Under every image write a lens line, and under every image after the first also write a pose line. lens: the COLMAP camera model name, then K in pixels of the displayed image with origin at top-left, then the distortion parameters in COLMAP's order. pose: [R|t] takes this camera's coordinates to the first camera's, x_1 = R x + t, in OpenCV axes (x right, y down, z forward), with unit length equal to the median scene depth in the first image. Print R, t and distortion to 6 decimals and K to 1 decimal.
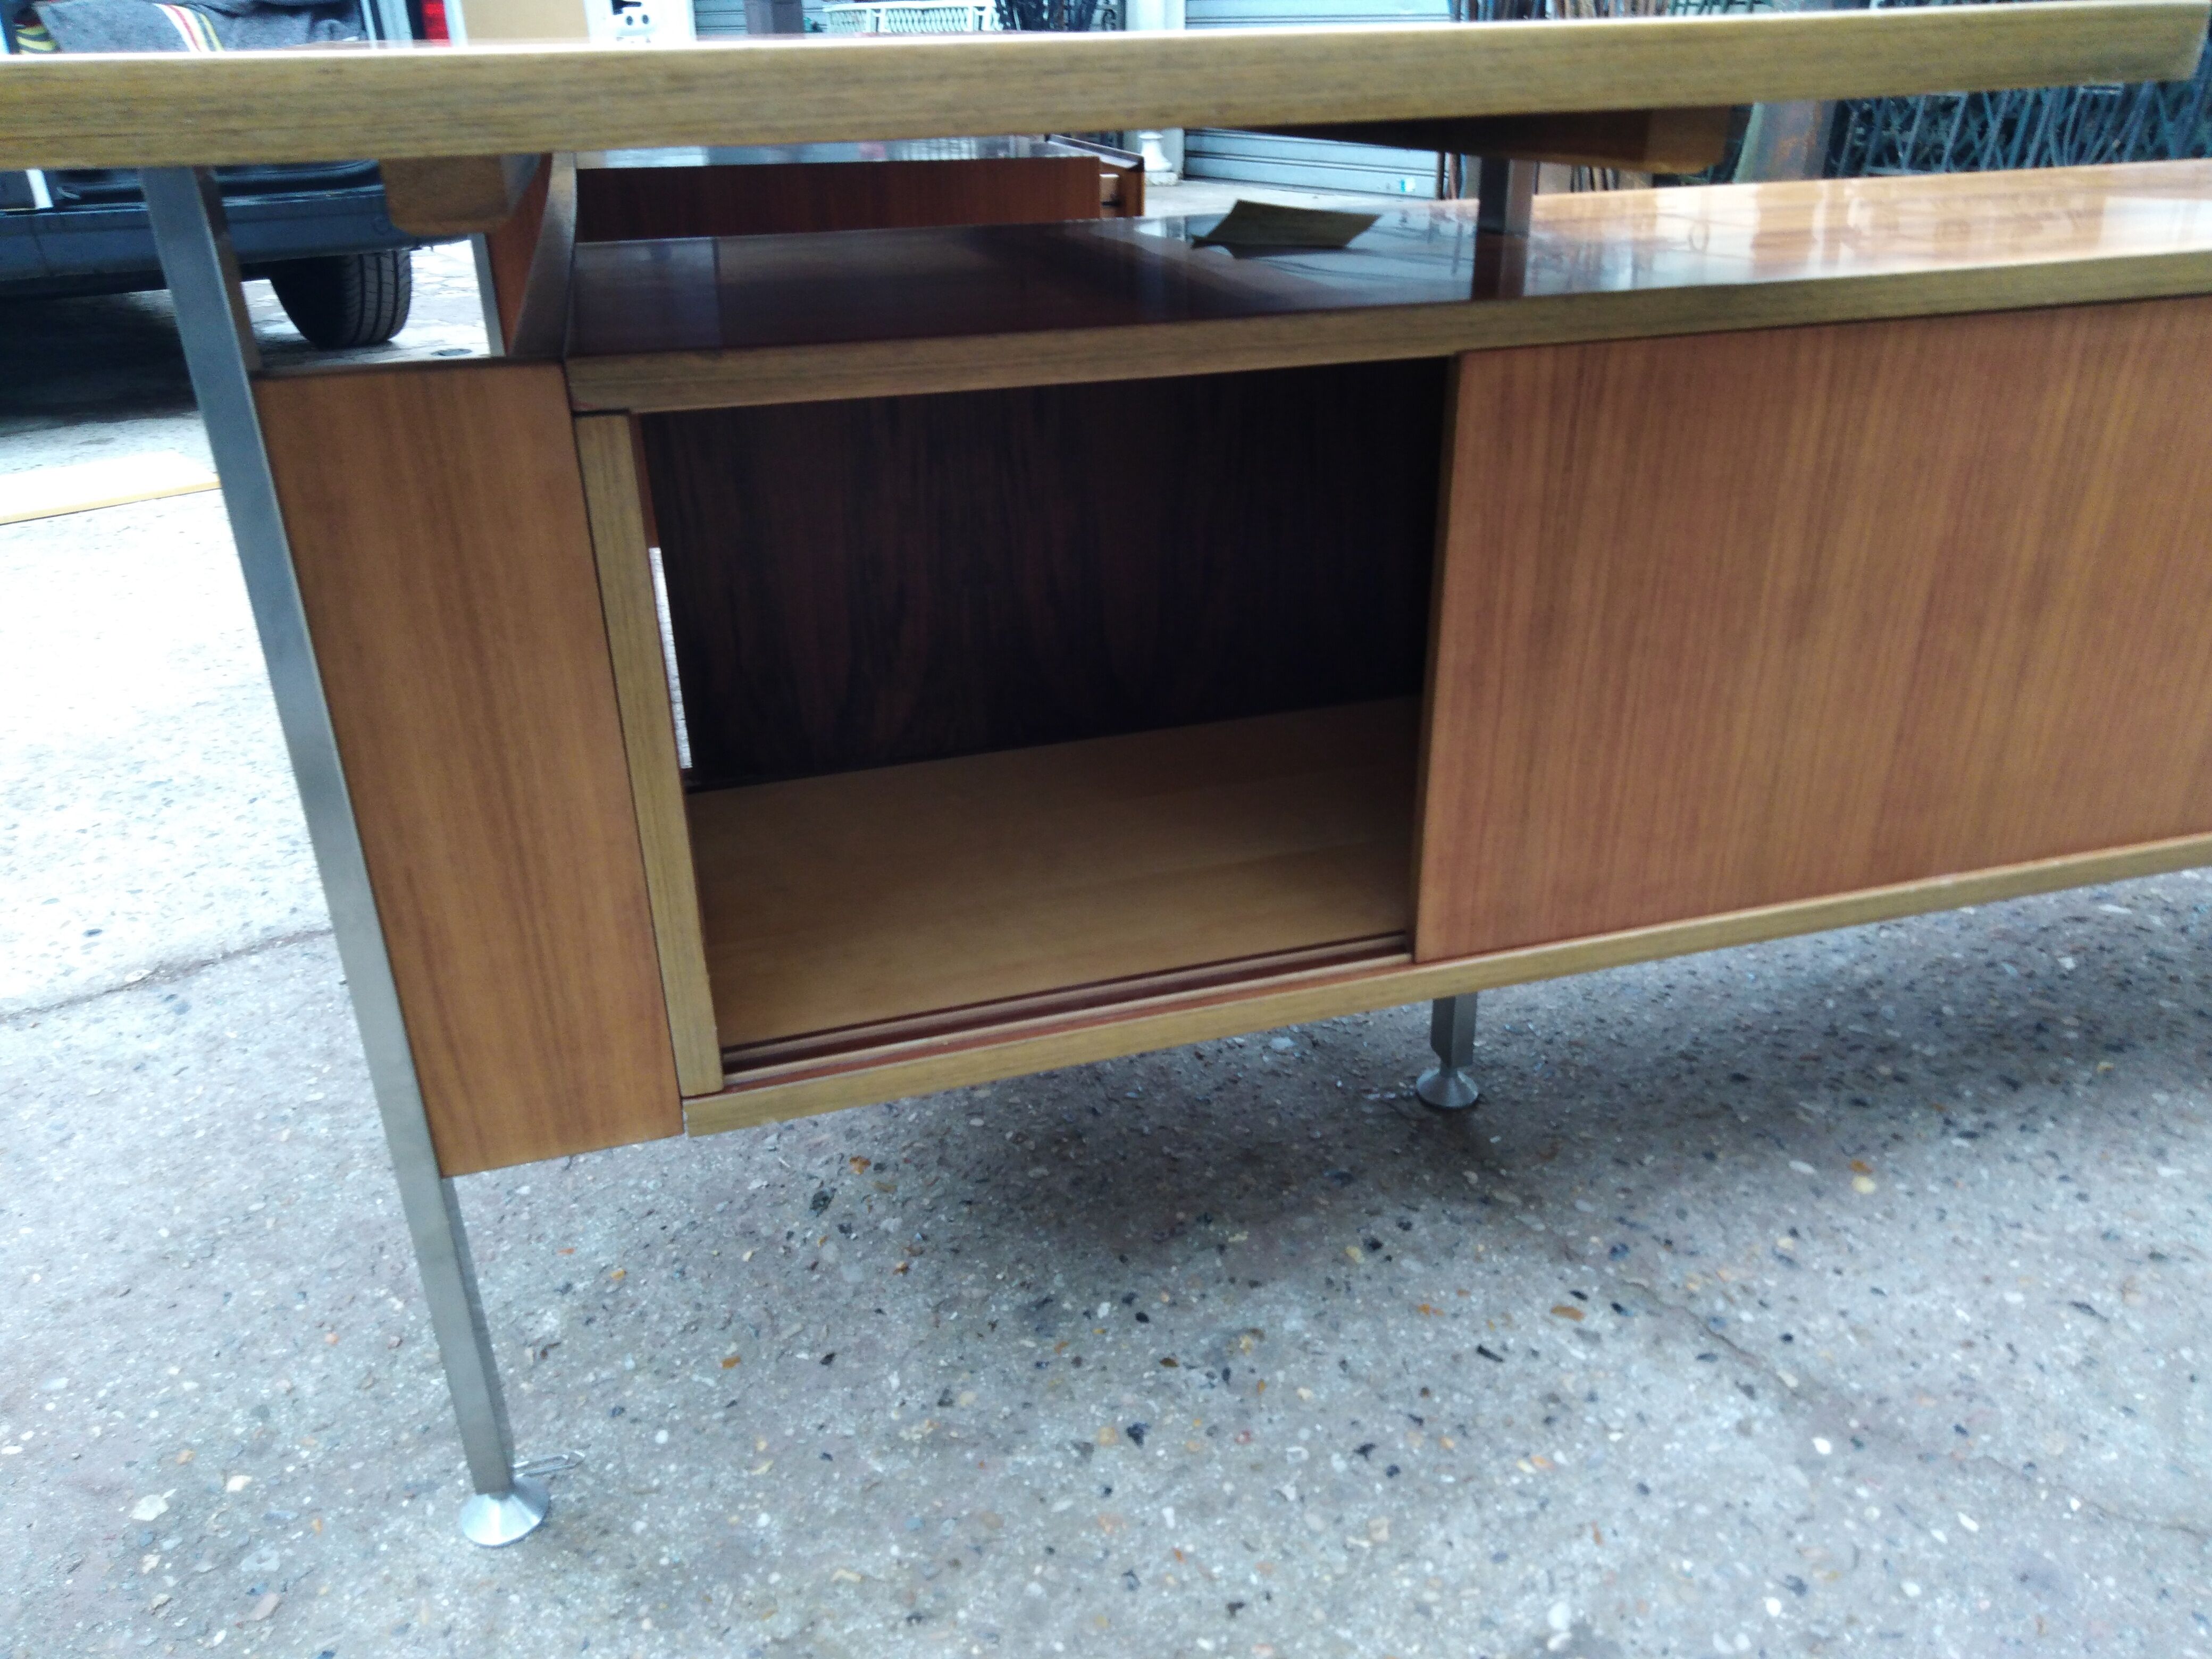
lens RADIAL K [[1648.1, 0, 1103.1], [0, 1648.1, 836.3], [0, 0, 1]] dist [0.025804, 0.009039]
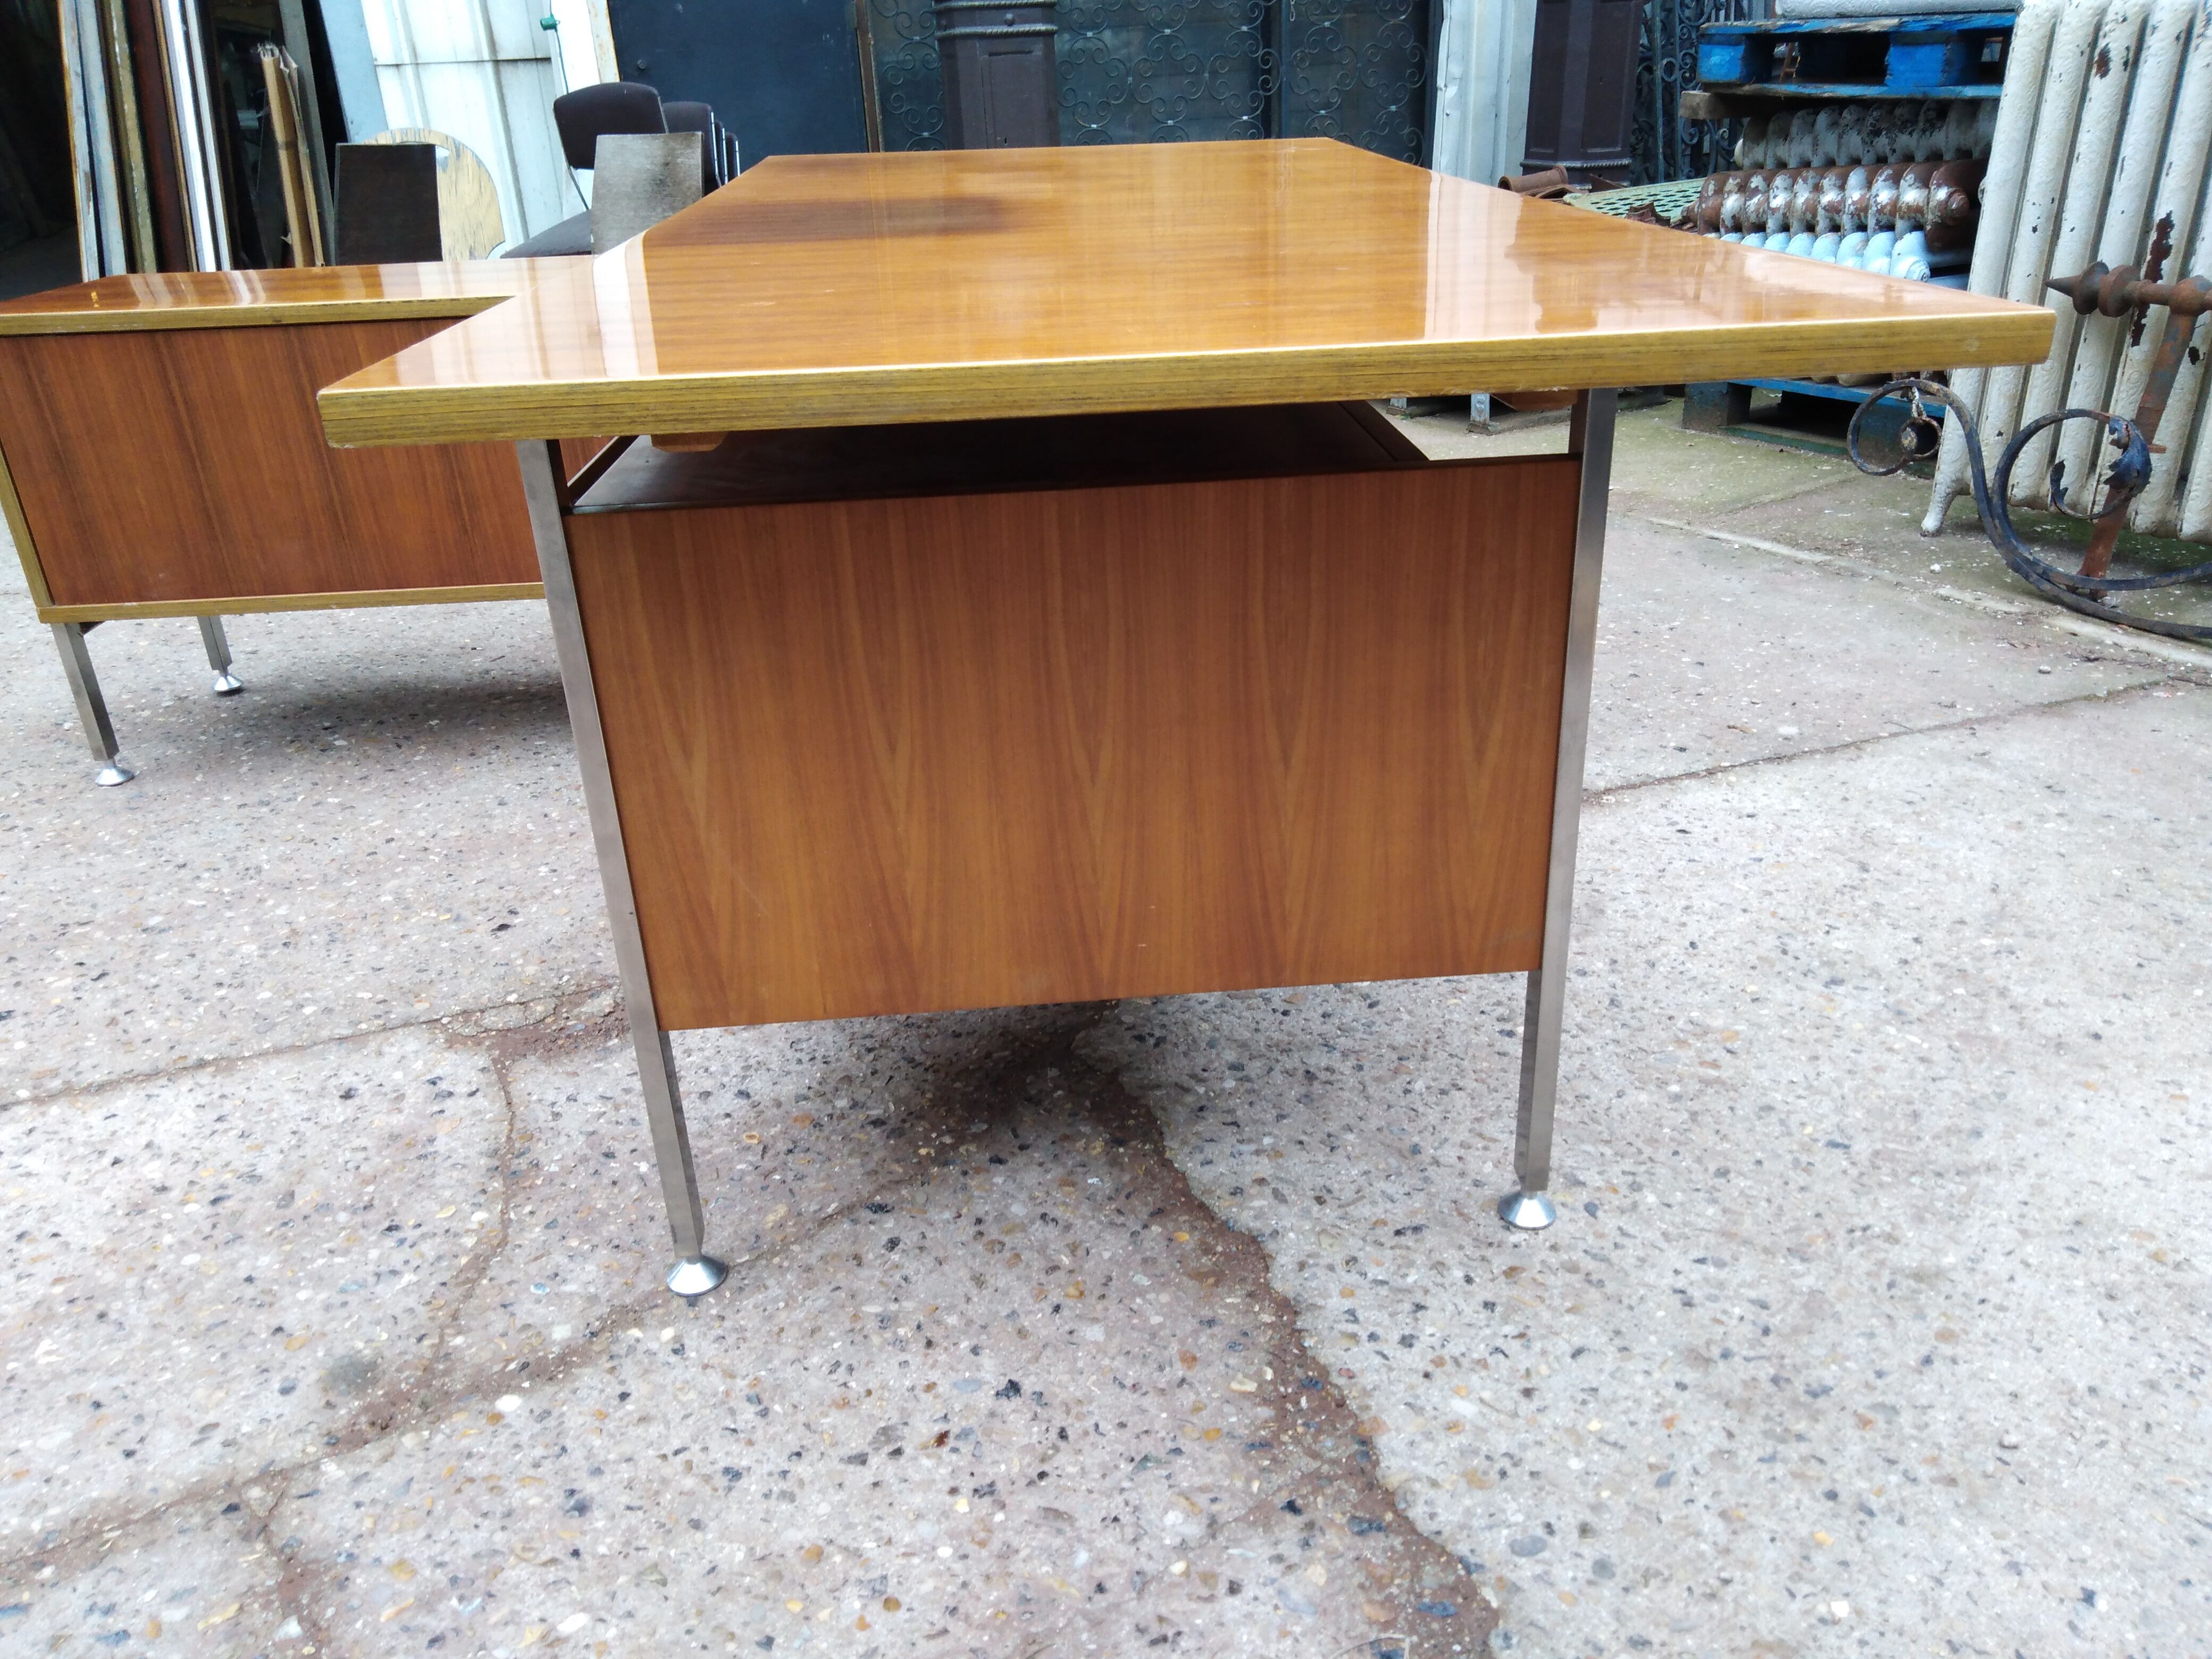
lens RADIAL K [[1636.6, 0, 1114.5], [0, 1636.6, 831.7], [0, 0, 1]] dist [0.020273, -0.009399]
pose [[-0.975516, -0.042692, 0.215743, -0.685385], [0.143439, 0.620107, 0.771293, -1.490077], [-0.166712, 0.783355, -0.598801, 2.776178]]
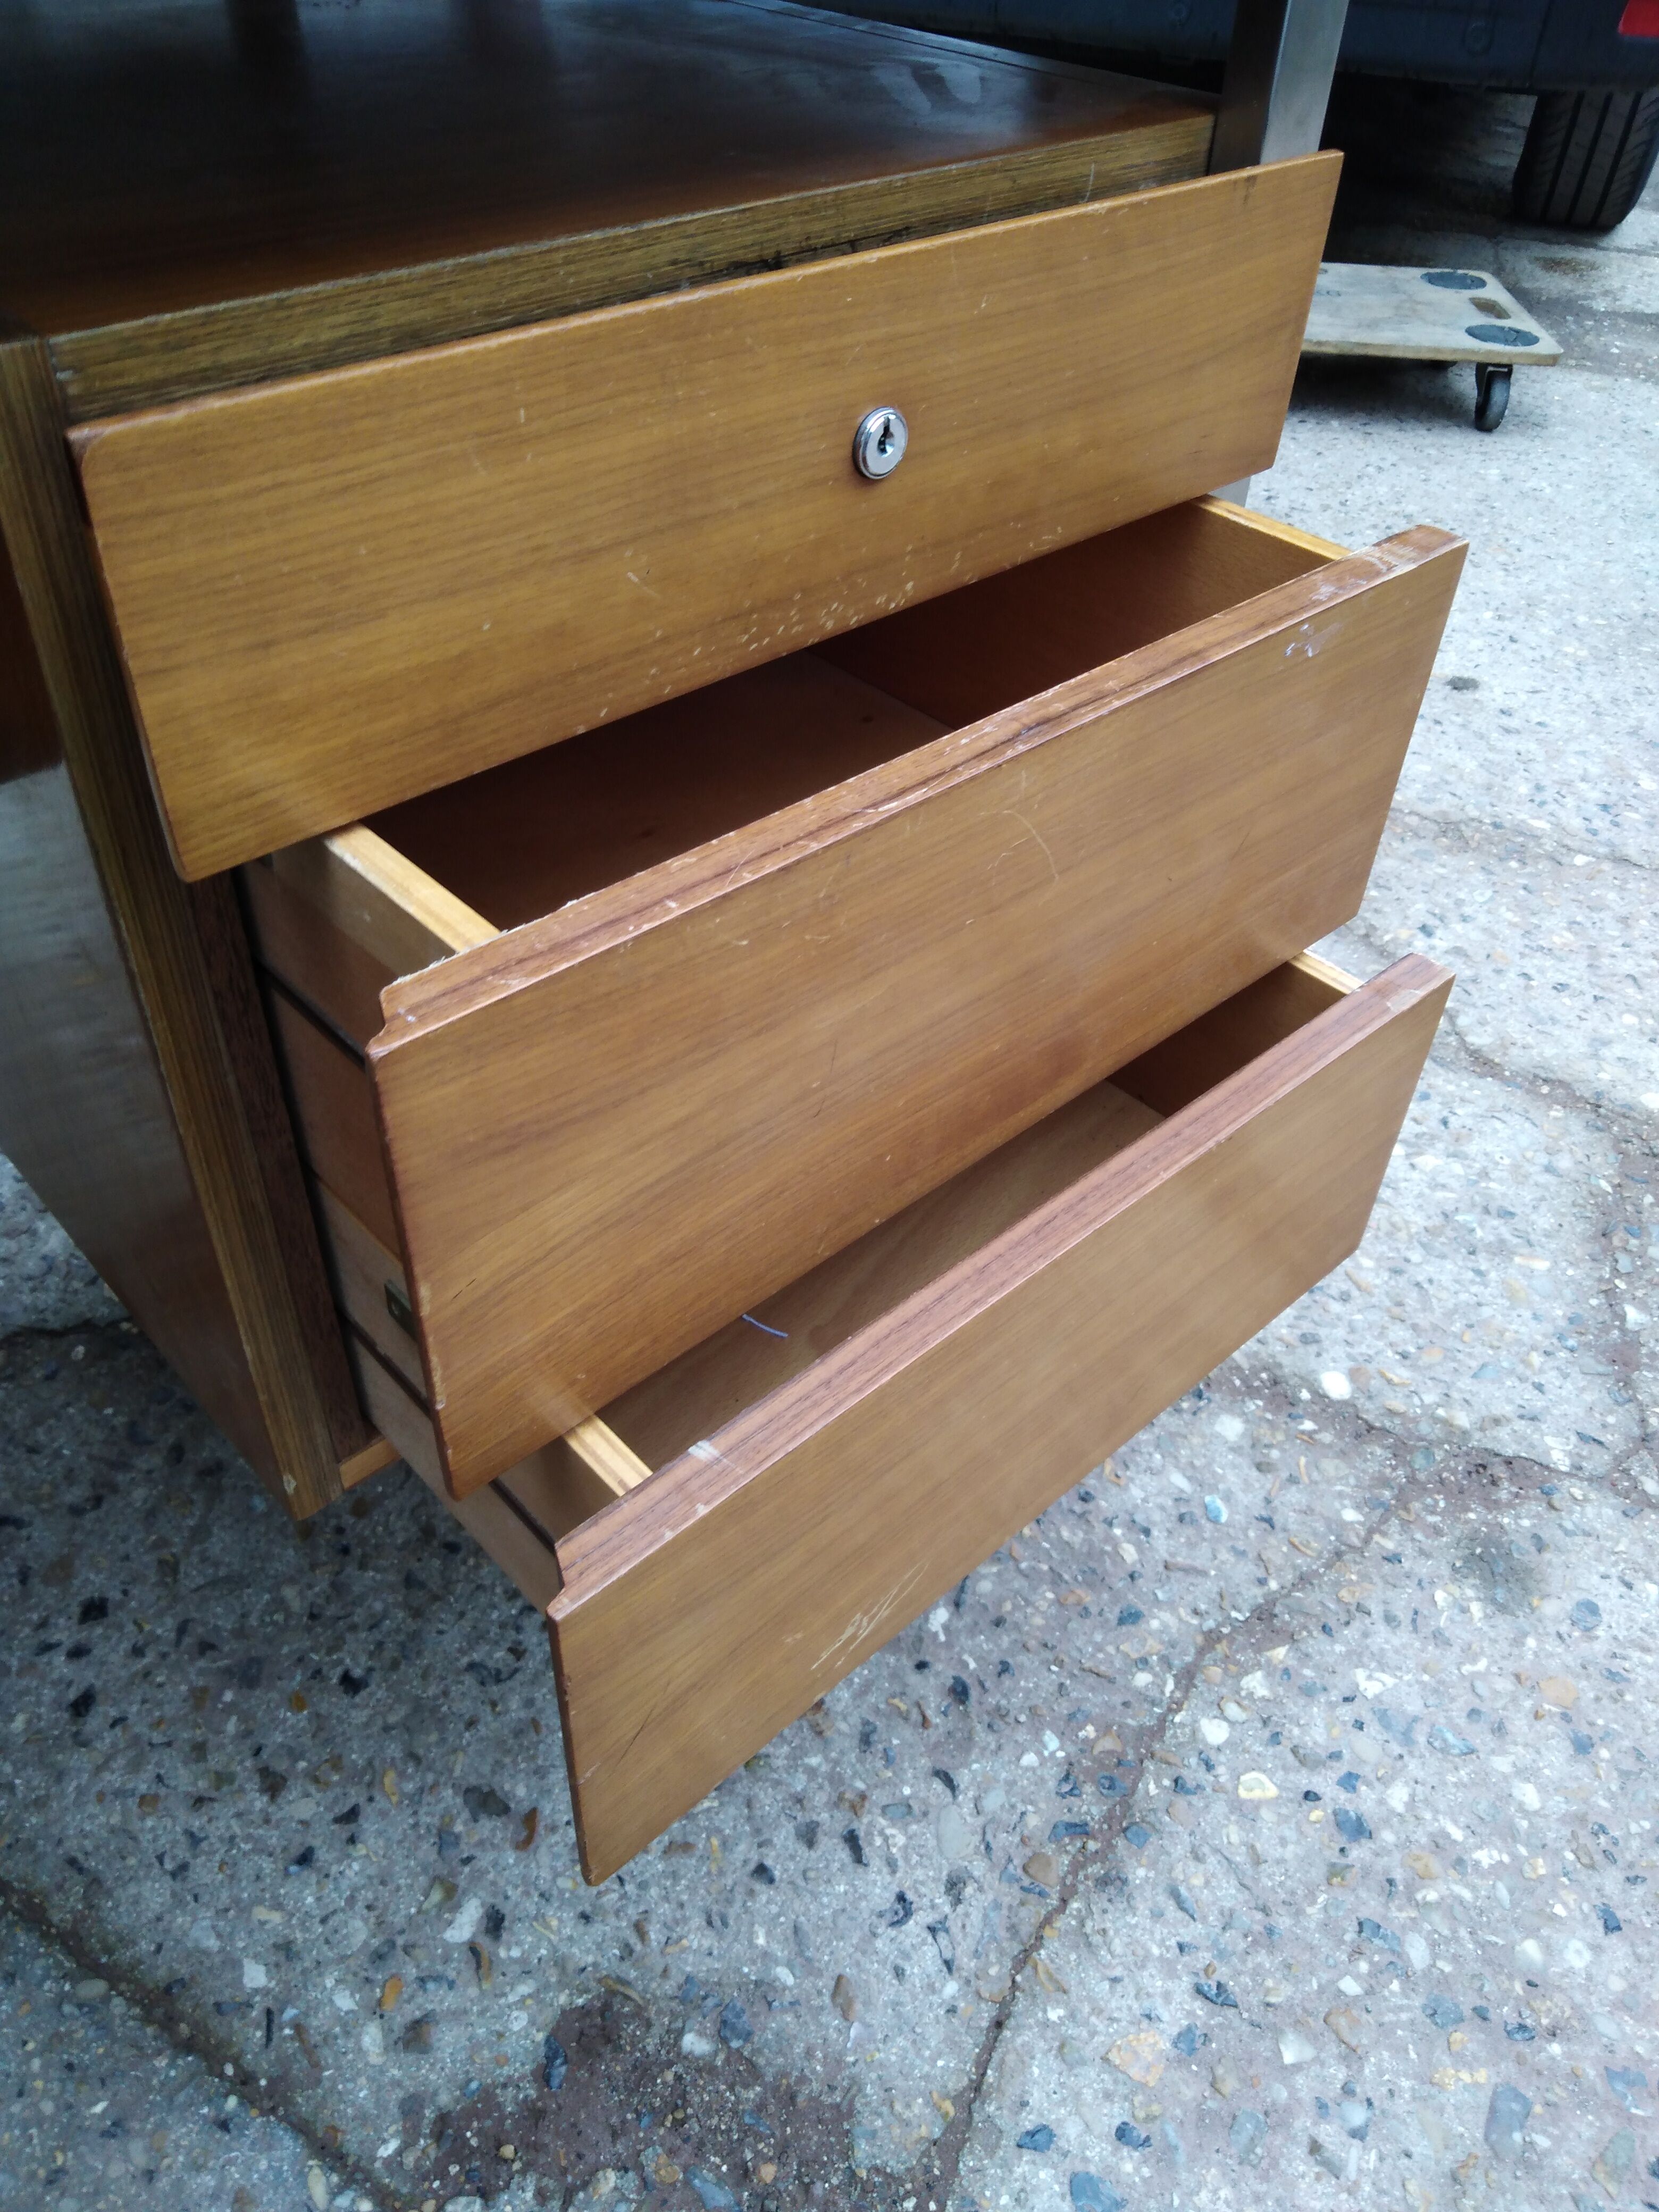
lens RADIAL K [[1658.2, 0, 826.0], [0, 1658.2, 1096.7], [0, 0, 1]] dist [0.034466, -0.045424]
pose [[0.443180, 0.610881, -0.656061, 0.345103], [-0.436442, 0.786298, 0.437325, -0.803907], [0.783013, 0.092519, 0.615086, 1.672838]]
